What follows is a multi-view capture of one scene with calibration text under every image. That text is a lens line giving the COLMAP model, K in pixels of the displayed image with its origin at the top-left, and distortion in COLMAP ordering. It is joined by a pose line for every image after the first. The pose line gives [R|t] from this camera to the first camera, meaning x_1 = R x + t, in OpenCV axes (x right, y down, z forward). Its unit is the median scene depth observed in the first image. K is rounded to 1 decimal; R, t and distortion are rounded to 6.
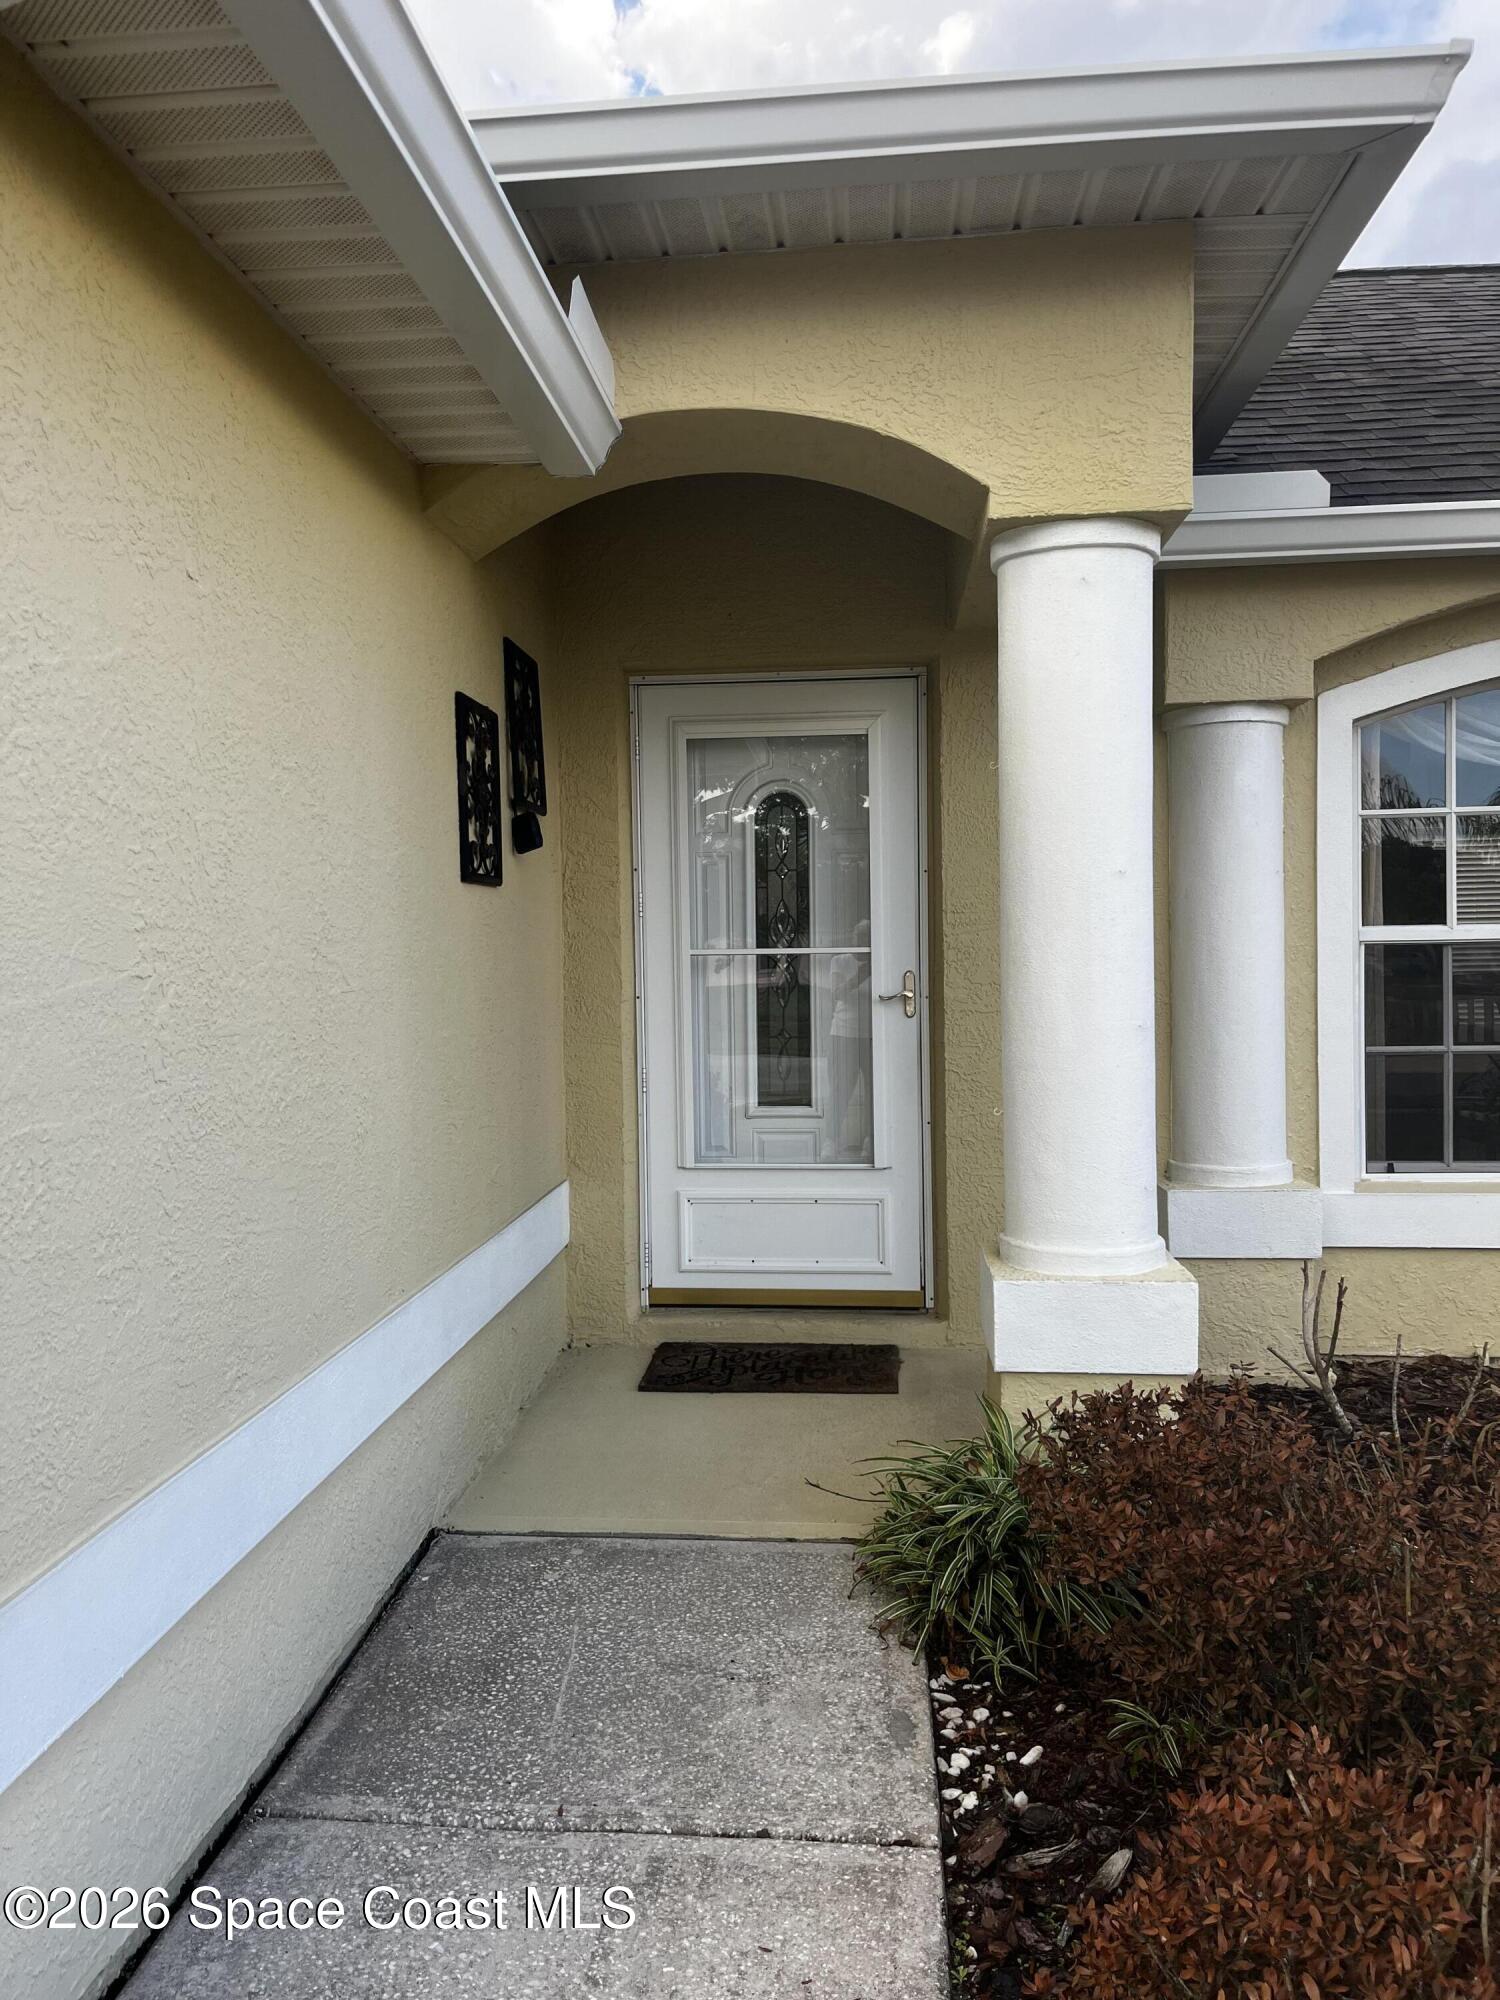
lens RADIAL K [[1487.0, 0, 750.0], [0, 1487.0, 1000.0], [0, 0, 1]] dist [0.004683, 0.000265]
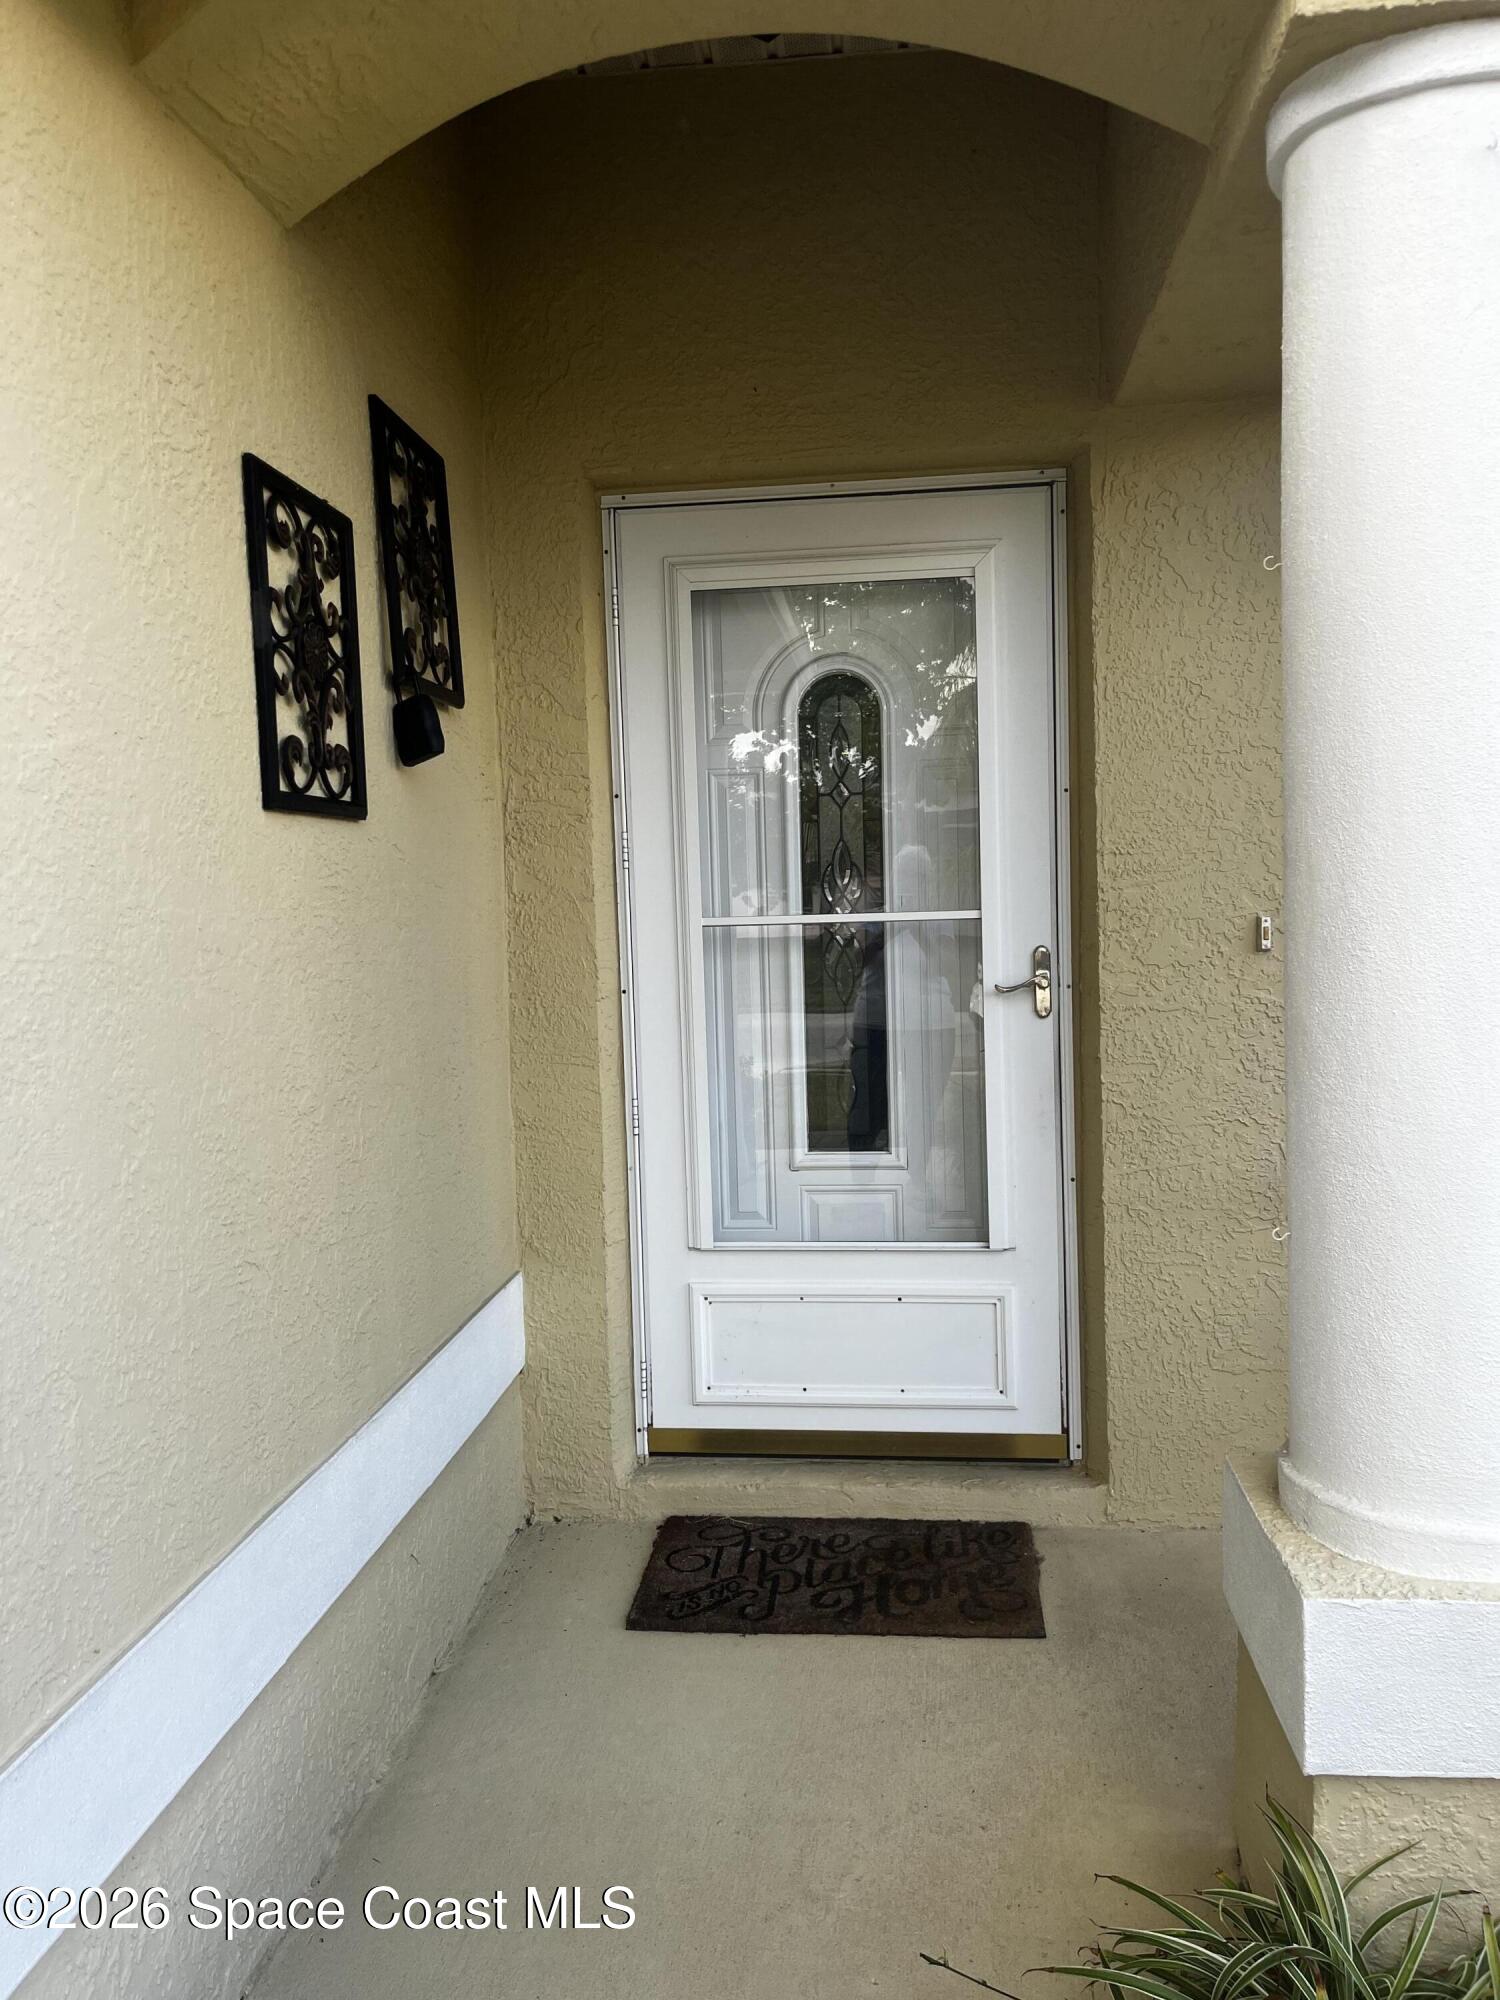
lens RADIAL K [[1521.2, 0, 750.0], [0, 1521.2, 1000.0], [0, 0, 1]] dist [0.003991, -0.000608]
pose [[0.999598, -0.013558, -0.024886, -0.003195], [0.014369, 0.999362, 0.032698, -0.019739], [0.024427, -0.033042, 0.999155, 0.339818]]
